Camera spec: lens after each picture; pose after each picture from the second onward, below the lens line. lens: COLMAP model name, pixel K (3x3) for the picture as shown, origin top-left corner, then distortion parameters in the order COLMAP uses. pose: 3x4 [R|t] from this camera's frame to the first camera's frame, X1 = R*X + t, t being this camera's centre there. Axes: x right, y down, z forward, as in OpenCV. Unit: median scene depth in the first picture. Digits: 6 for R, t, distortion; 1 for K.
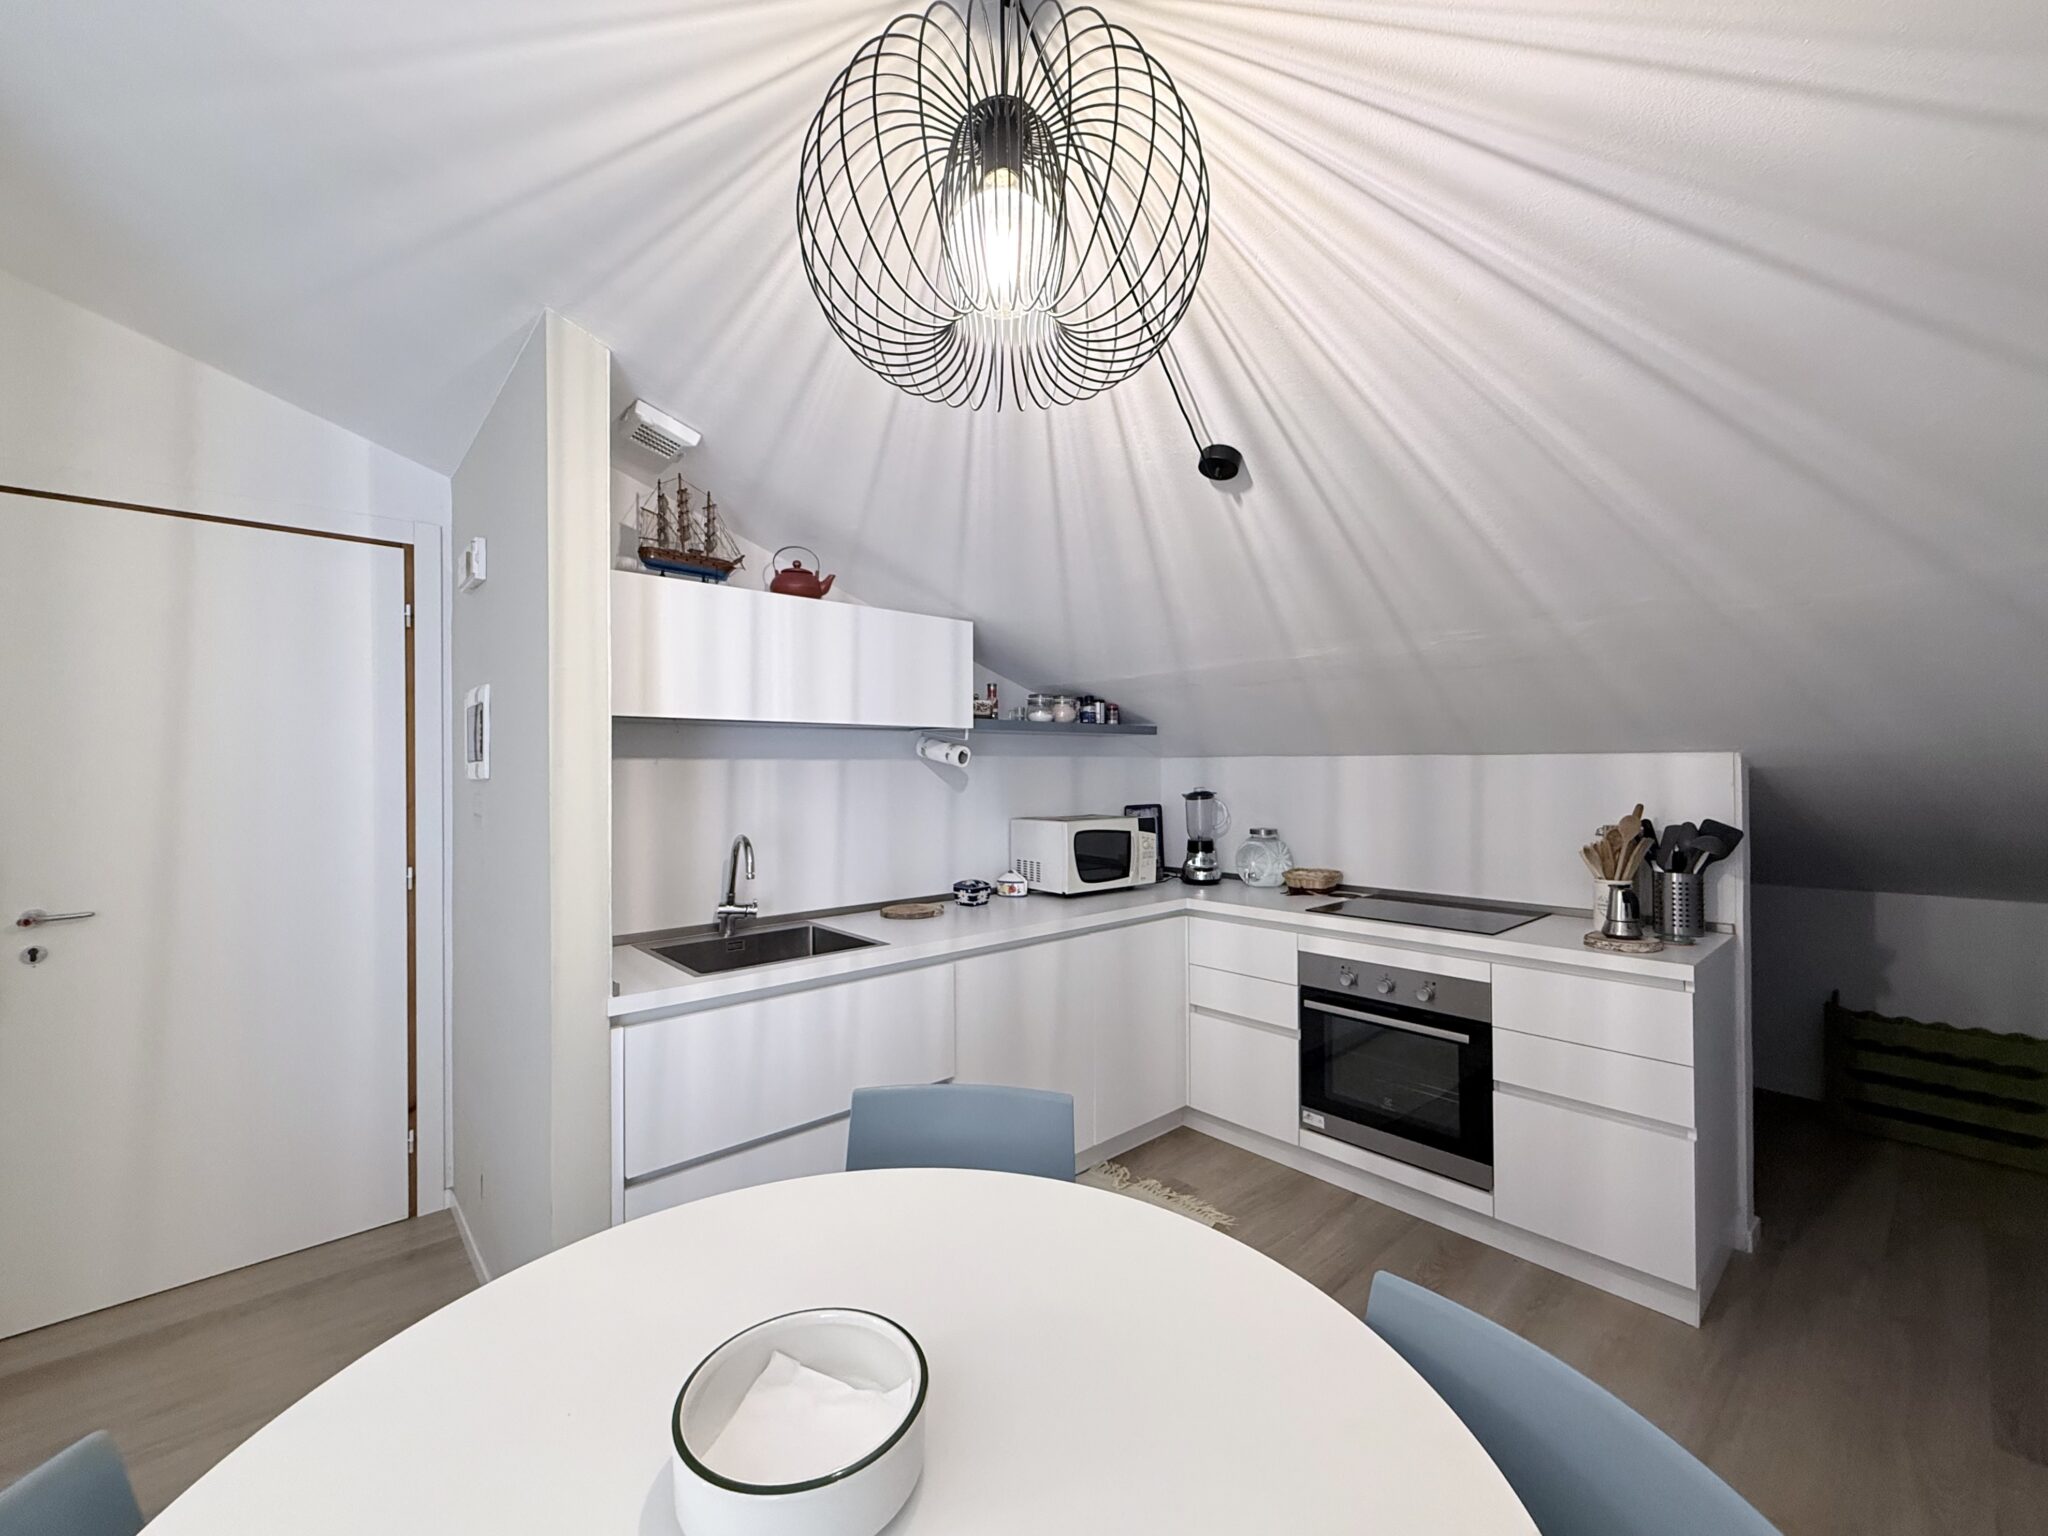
lens RADIAL K [[823.6, 0, 1019.8], [0, 823.6, 766.3], [0, 0, 1]] dist [0.001874, -0.000371]
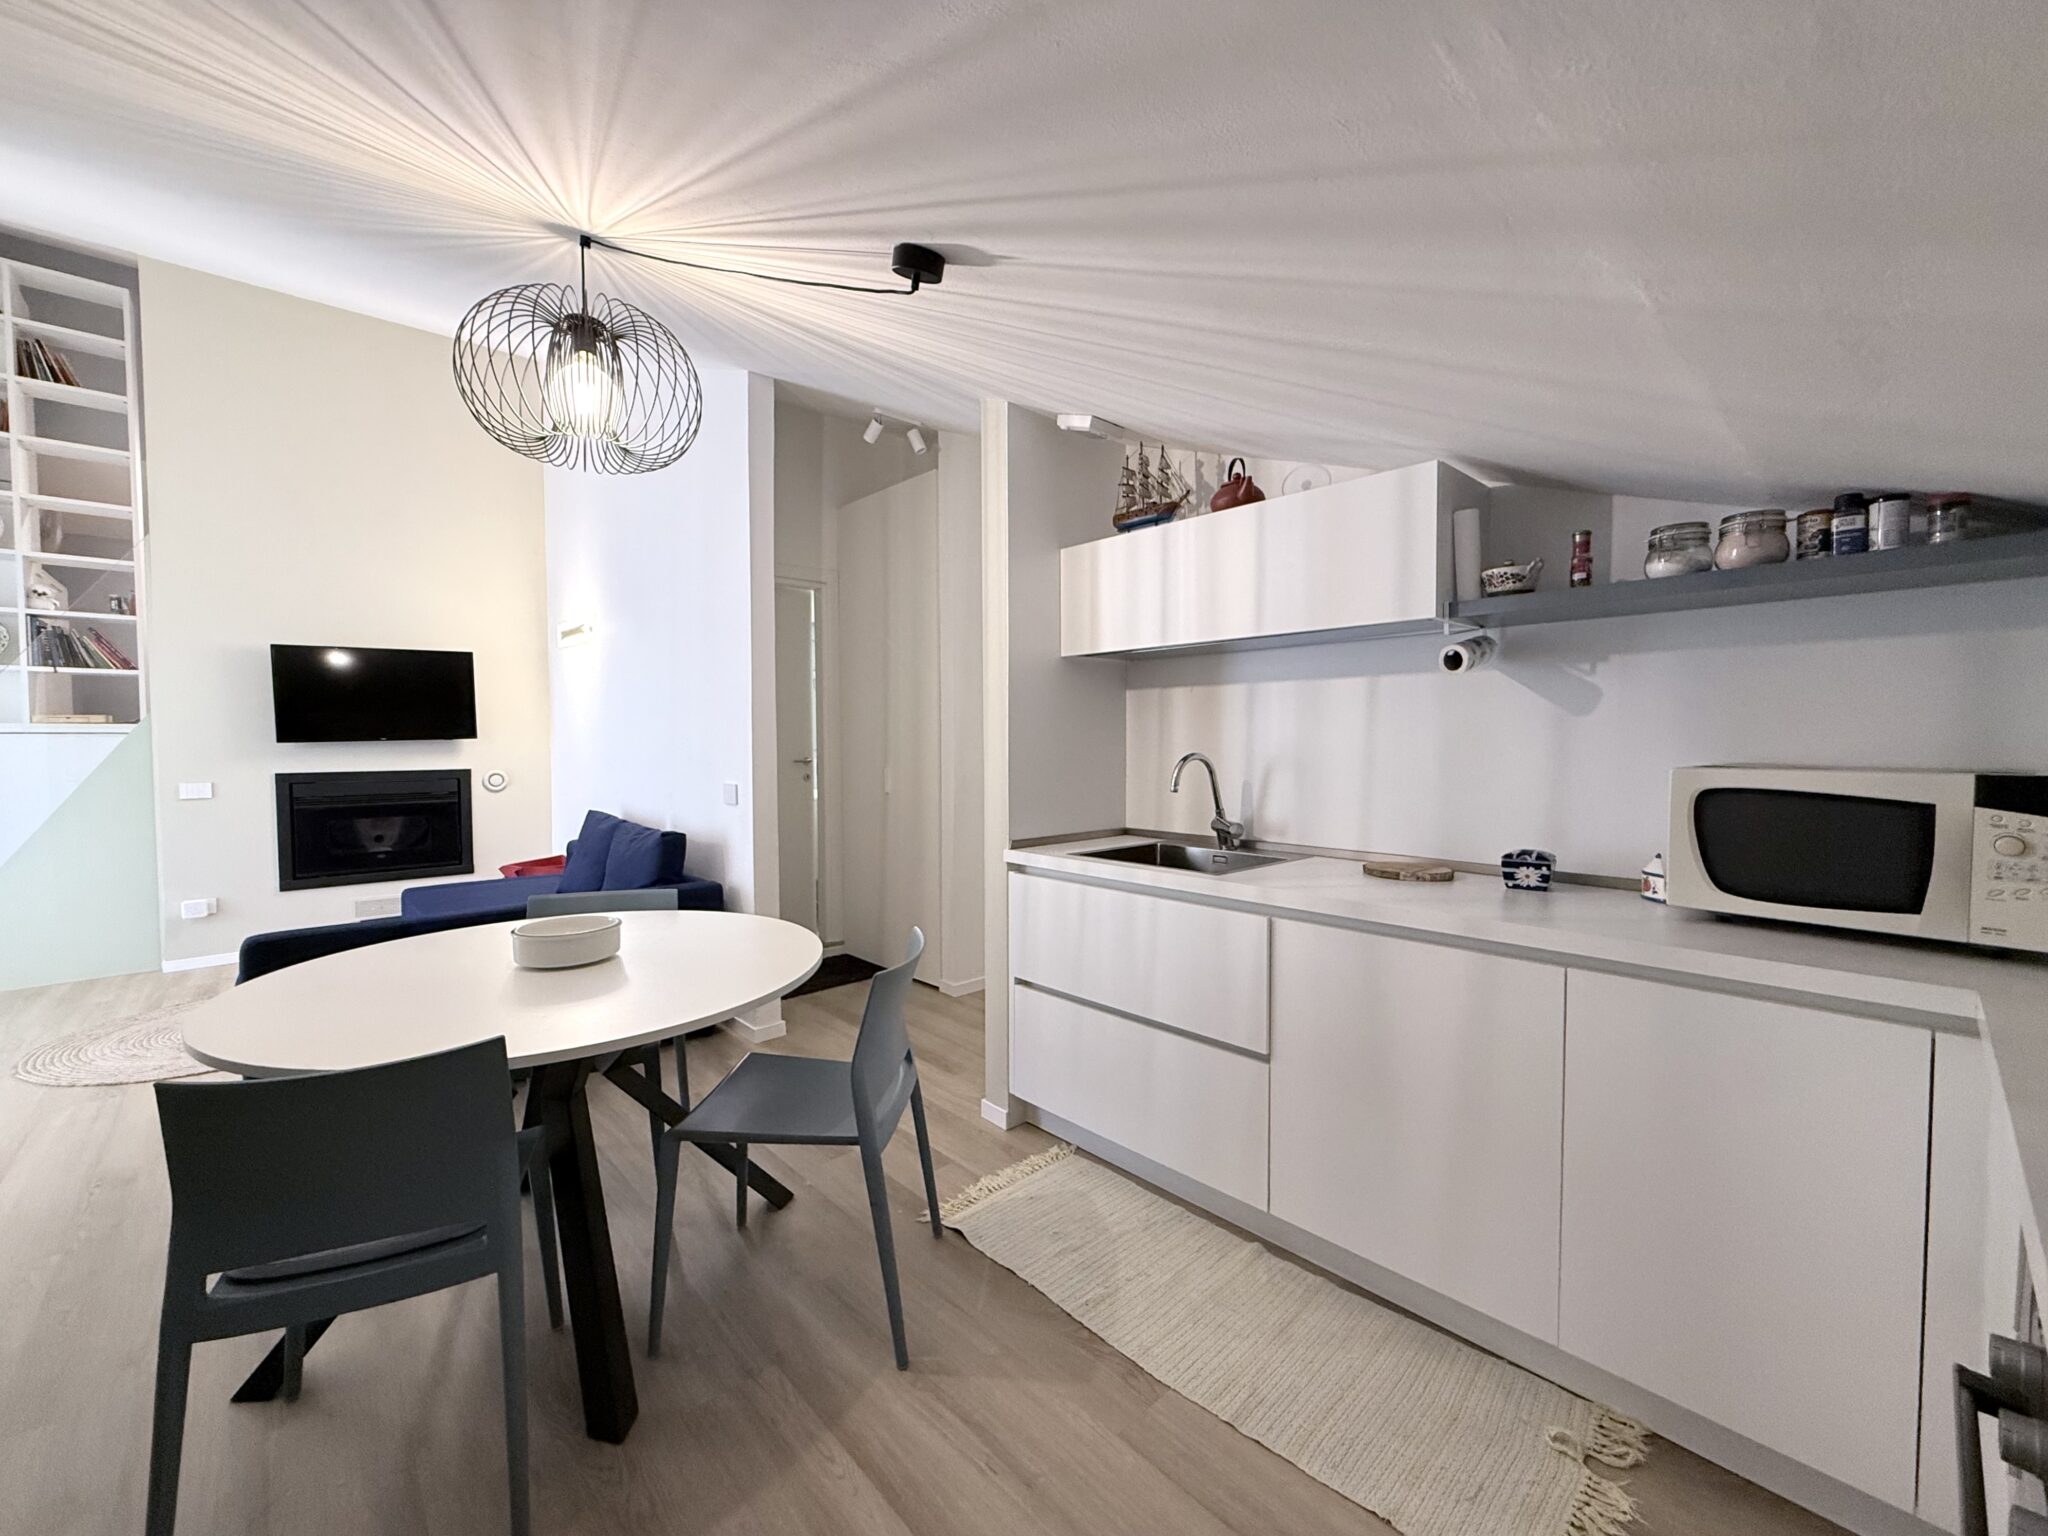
lens RADIAL K [[823.6, 0, 1019.8], [0, 823.6, 766.3], [0, 0, 1]] dist [0.001874, -0.000371]
pose [[0.020813, 0.040387, -0.998967, 0.667778], [0.010197, 0.999123, 0.040606, 0.049612], [0.999731, -0.011032, 0.020383, 0.684955]]
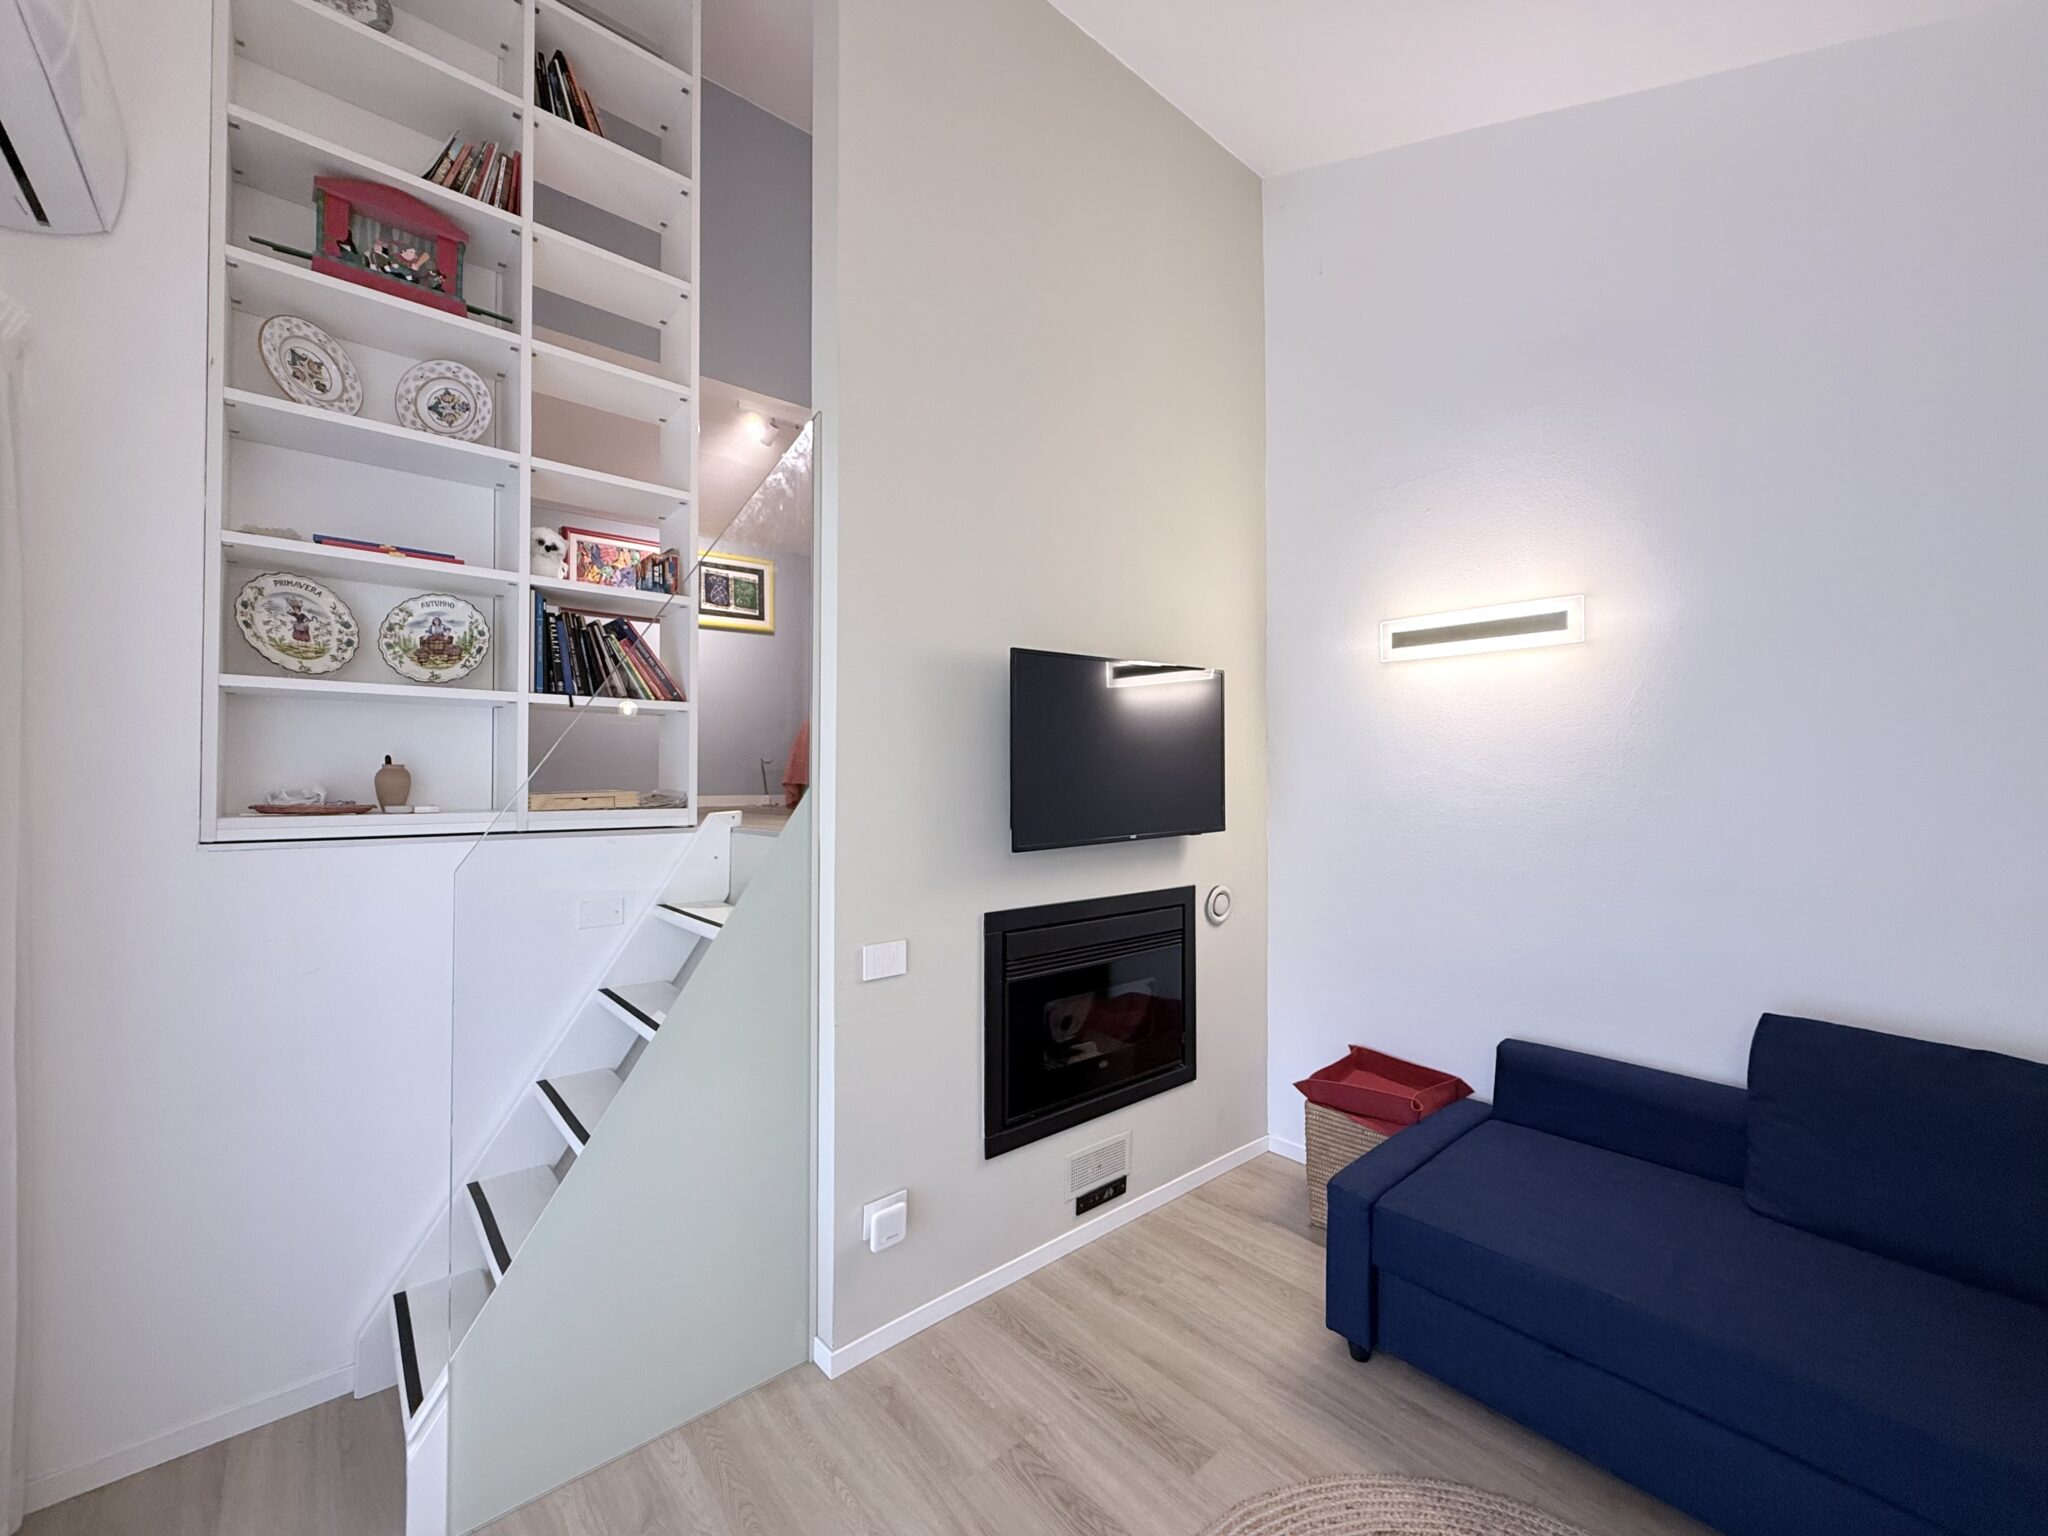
lens RADIAL K [[823.6, 0, 1019.8], [0, 823.6, 766.3], [0, 0, 1]] dist [0.001874, -0.000371]
pose [[-0.010850, -0.011182, -0.999879, -0.317420], [0.008077, 0.999904, -0.011270, -0.025983], [0.999909, -0.008198, -0.010758, -0.902047]]
